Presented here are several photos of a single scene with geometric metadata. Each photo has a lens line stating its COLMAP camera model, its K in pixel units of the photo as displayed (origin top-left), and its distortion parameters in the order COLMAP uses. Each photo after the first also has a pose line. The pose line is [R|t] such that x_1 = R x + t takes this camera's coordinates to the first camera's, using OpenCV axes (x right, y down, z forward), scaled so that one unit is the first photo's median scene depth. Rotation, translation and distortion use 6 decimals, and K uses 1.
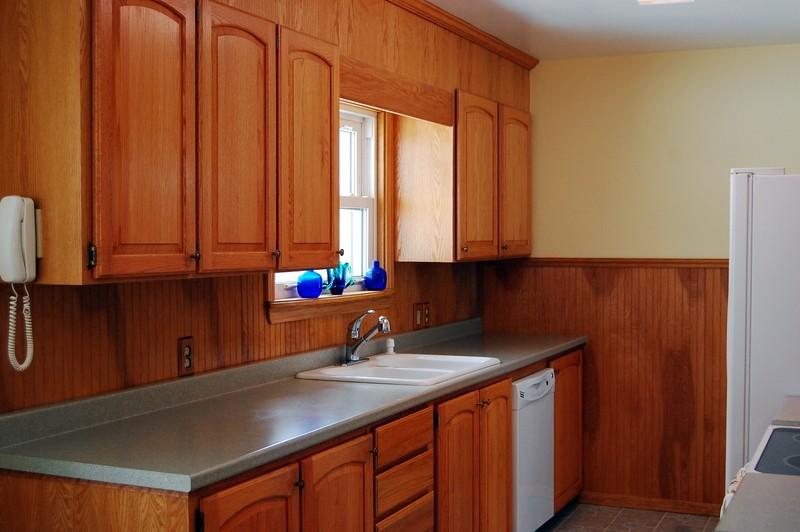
lens RADIAL K [[1066.0, 0, 402.3], [0, 1066.0, 272.3], [0, 0, 1]] dist [-0.036589, 0.000000]
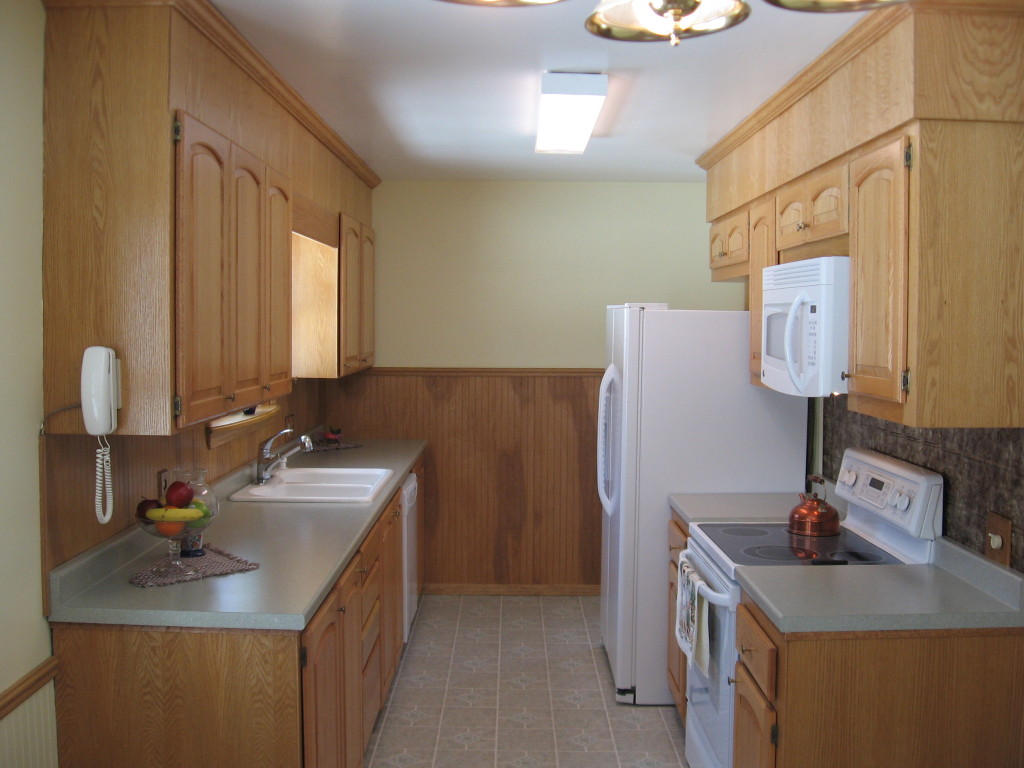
lens RADIAL K [[1066.7, 0, 512.4], [0, 1066.7, 375.8], [0, 0, 1]] dist [-0.124445, 0.000000]
pose [[0.912826, -0.014213, 0.408101, -0.196535], [0.005093, 0.999713, 0.023427, -0.031420], [-0.408317, -0.019306, 0.912636, -0.017599]]
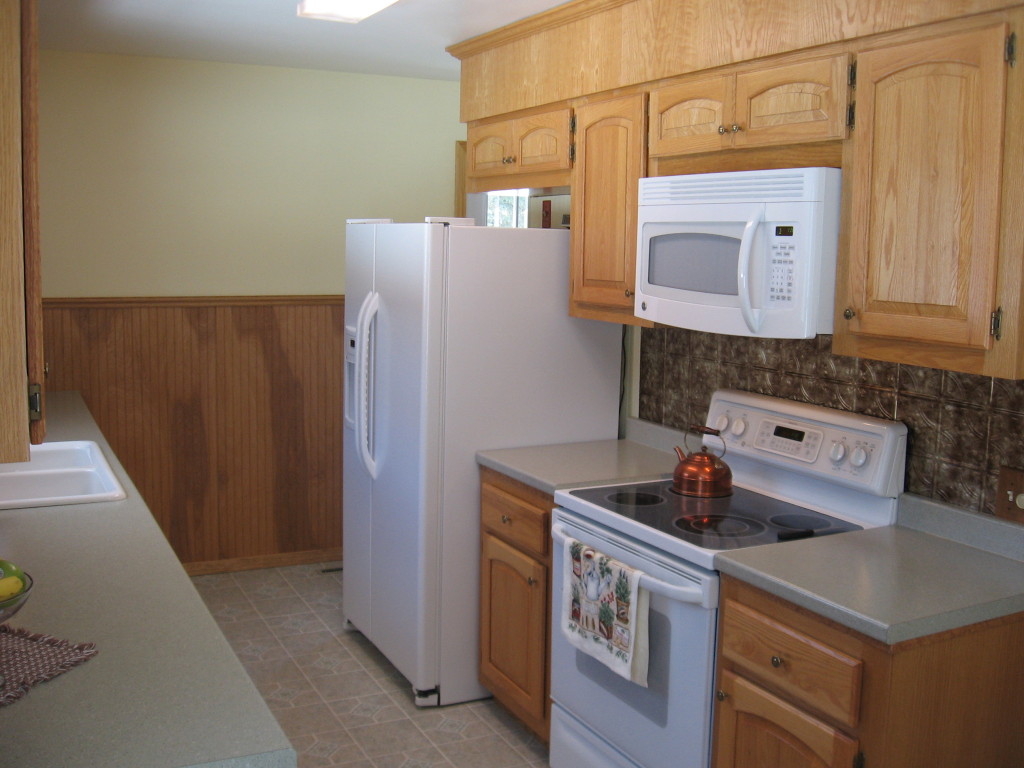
lens RADIAL K [[1066.7, 0, 511.6], [0, 1066.7, 377.0], [0, 0, 1]] dist [-0.124445, 0.000000]
pose [[0.630216, -0.082481, 0.772027, -0.256718], [0.001986, 0.994509, 0.104629, -0.038174], [-0.776417, -0.064406, 0.626919, 0.236924]]
